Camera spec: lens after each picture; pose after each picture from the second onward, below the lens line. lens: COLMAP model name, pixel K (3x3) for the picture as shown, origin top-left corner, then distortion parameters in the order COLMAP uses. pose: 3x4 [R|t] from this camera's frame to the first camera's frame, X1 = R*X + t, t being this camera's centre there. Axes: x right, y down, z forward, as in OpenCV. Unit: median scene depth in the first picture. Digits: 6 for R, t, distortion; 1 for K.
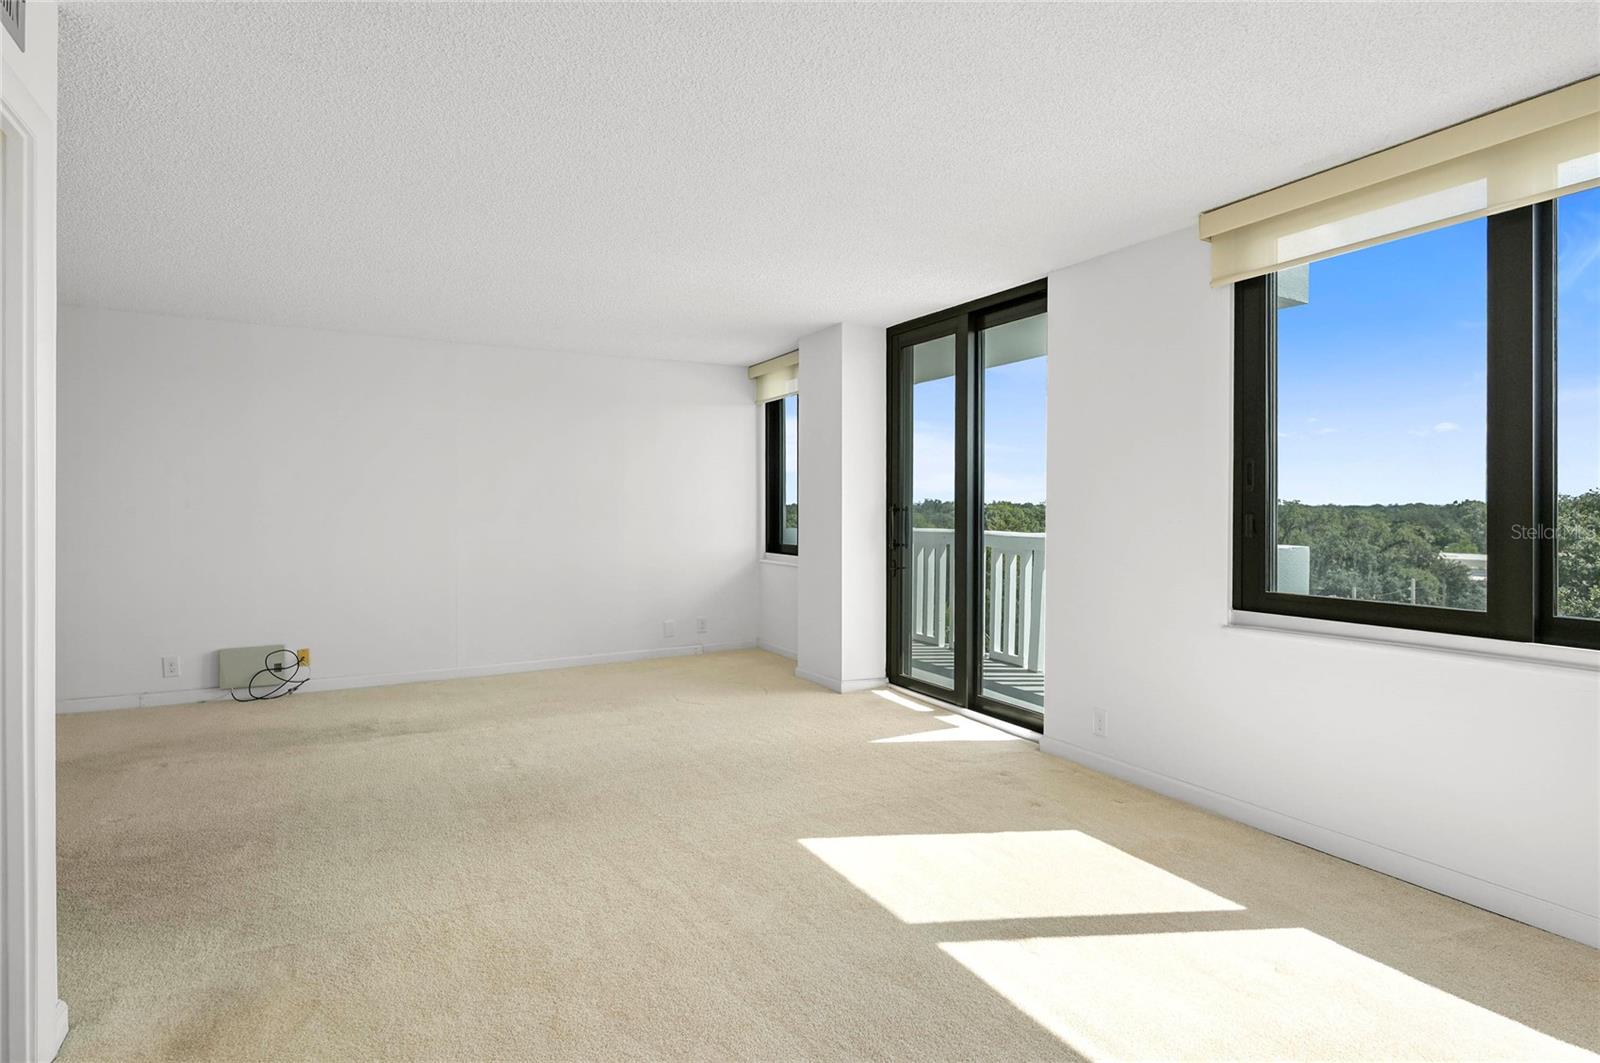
lens RADIAL K [[813.6, 0, 793.6], [0, 813.6, 521.2], [0, 0, 1]] dist [-0.000874, 0.000425]
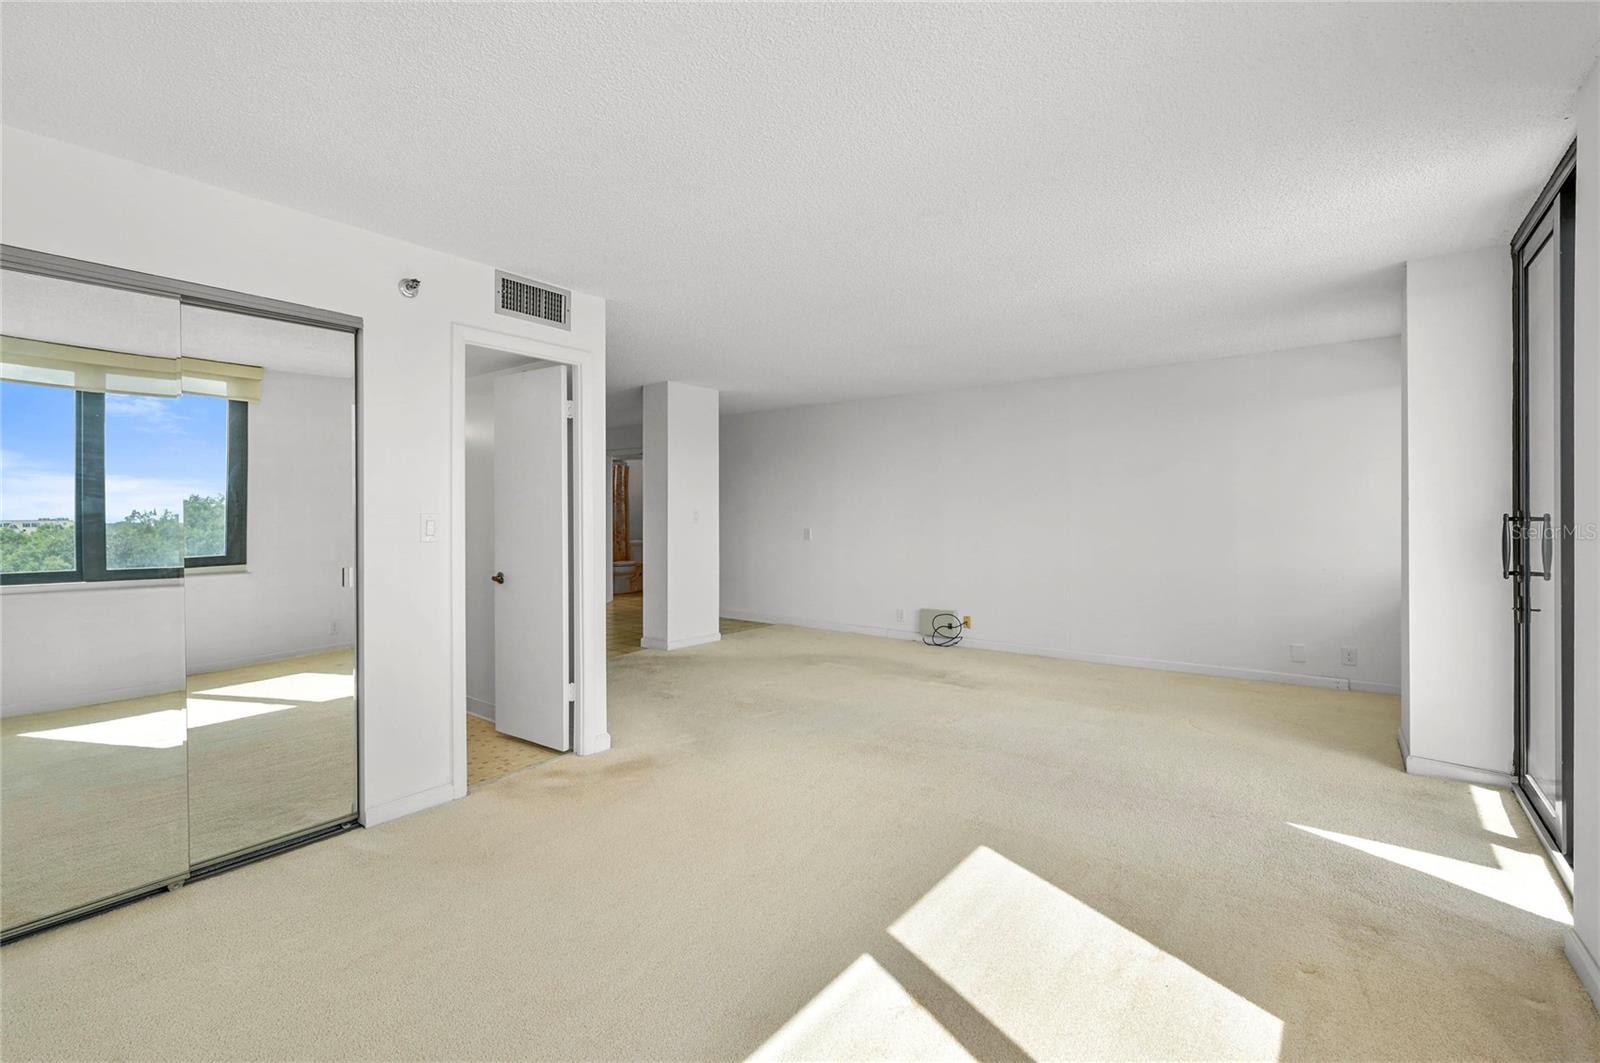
lens RADIAL K [[704.8, 0, 799.8], [0, 704.8, 516.0], [0, 0, 1]] dist [0.001427, 0.000547]
pose [[0.409120, 0.000919, -0.912480, 0.449733], [-0.014129, 0.999886, -0.005328, -0.005768], [0.912371, 0.015072, 0.409086, 0.271573]]
